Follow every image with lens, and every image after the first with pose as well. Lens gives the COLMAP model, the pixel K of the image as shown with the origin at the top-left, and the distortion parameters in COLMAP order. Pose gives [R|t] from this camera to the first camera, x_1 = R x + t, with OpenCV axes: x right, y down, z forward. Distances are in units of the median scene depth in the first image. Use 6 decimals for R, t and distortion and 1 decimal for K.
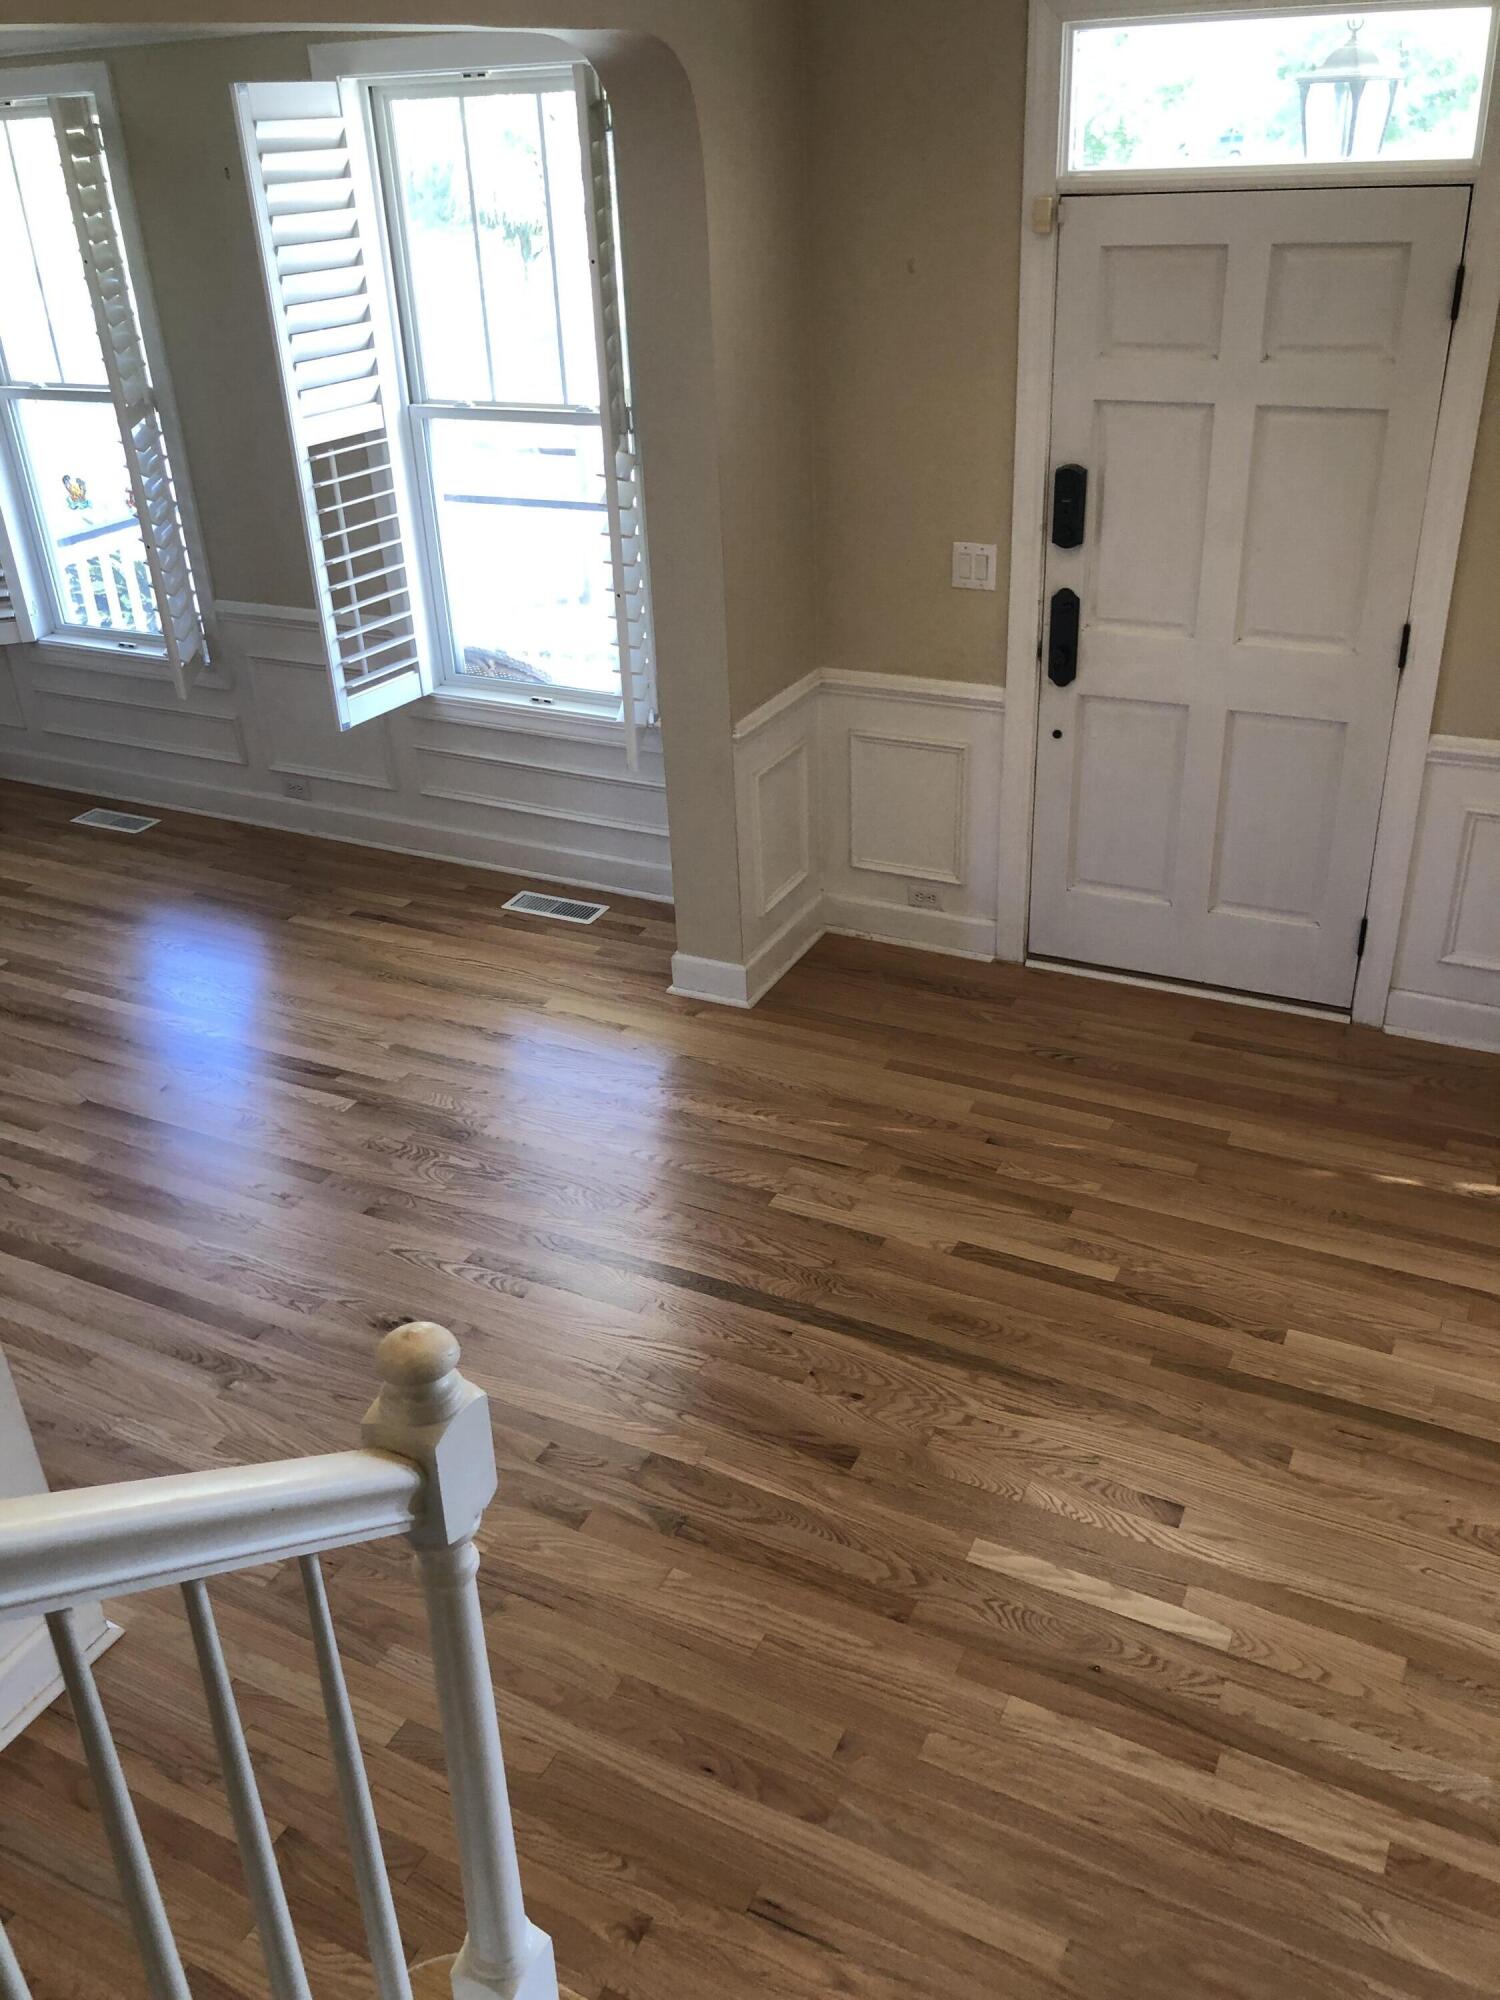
lens RADIAL K [[1631.4, 0, 750.0], [0, 1631.4, 1000.0], [0, 0, 1]] dist [0.013955, -0.009744]
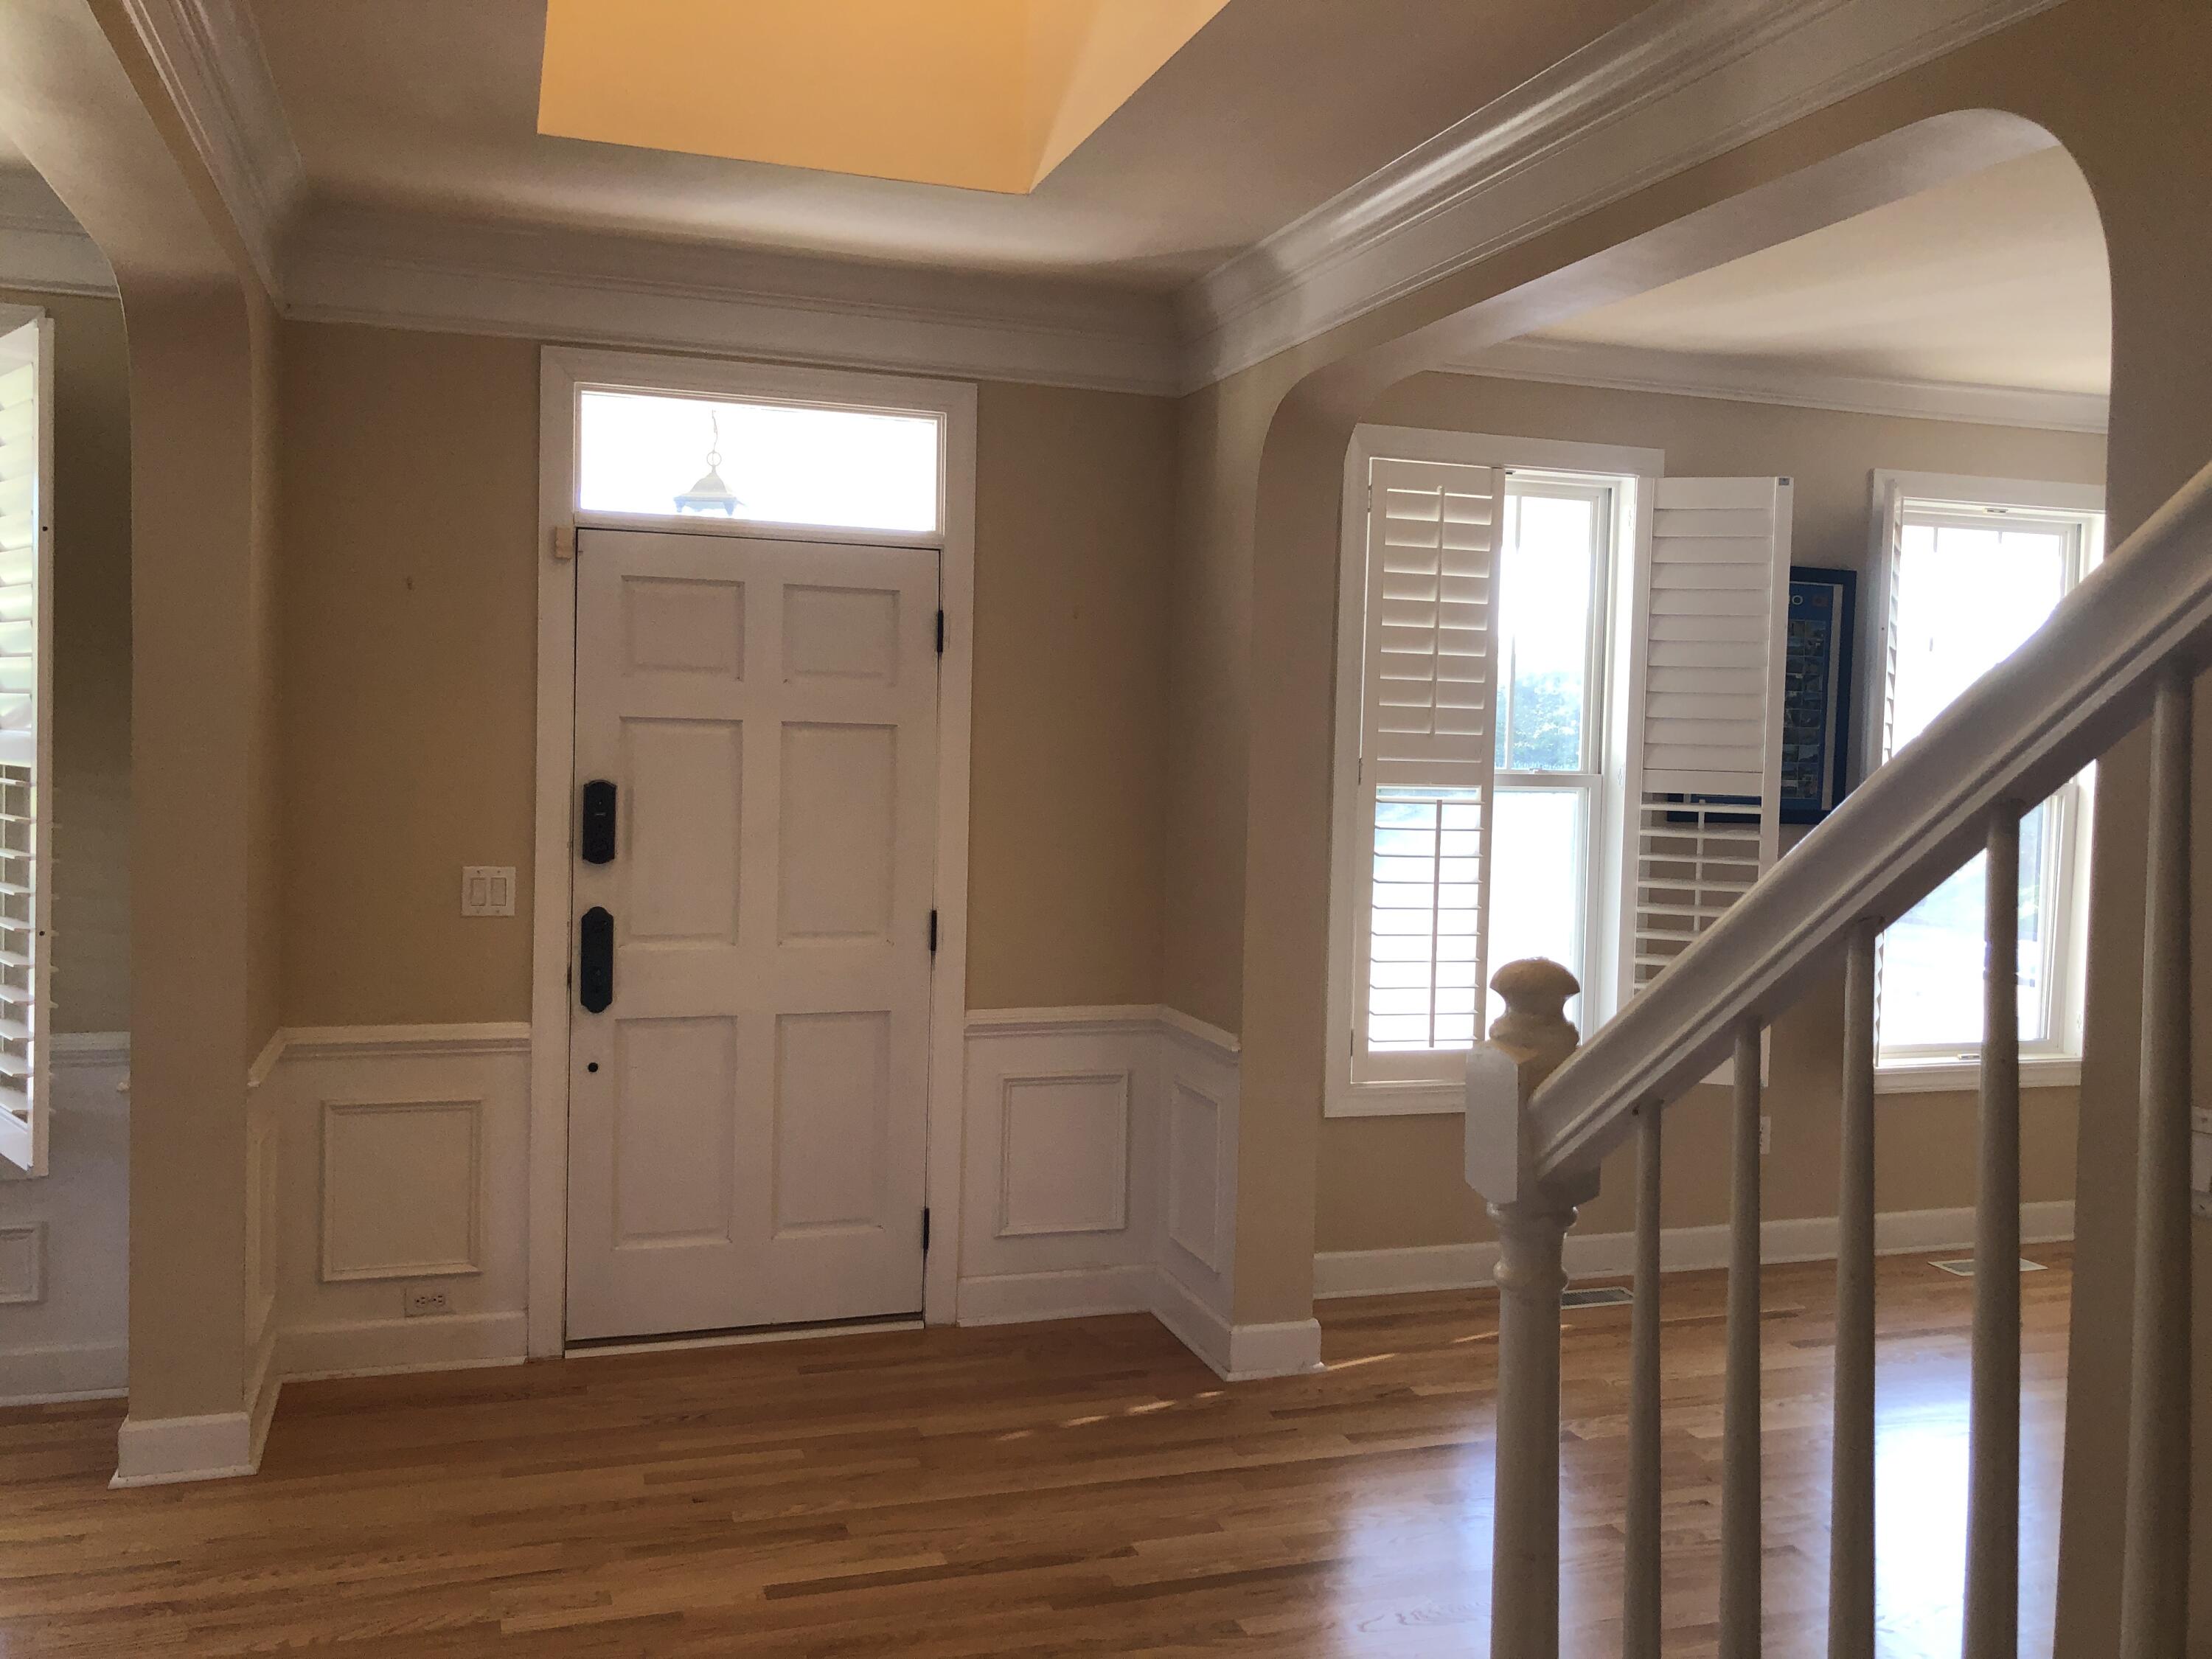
lens RADIAL K [[1804.3, 0, 1106.0], [0, 1804.3, 829.5], [0, 0, 1]] dist [0.013955, -0.009744]
pose [[0.688835, 0.026254, 0.724442, -0.355306], [0.297208, 0.901264, -0.315263, 0.121721], [-0.661191, 0.432475, 0.613019, 0.145984]]
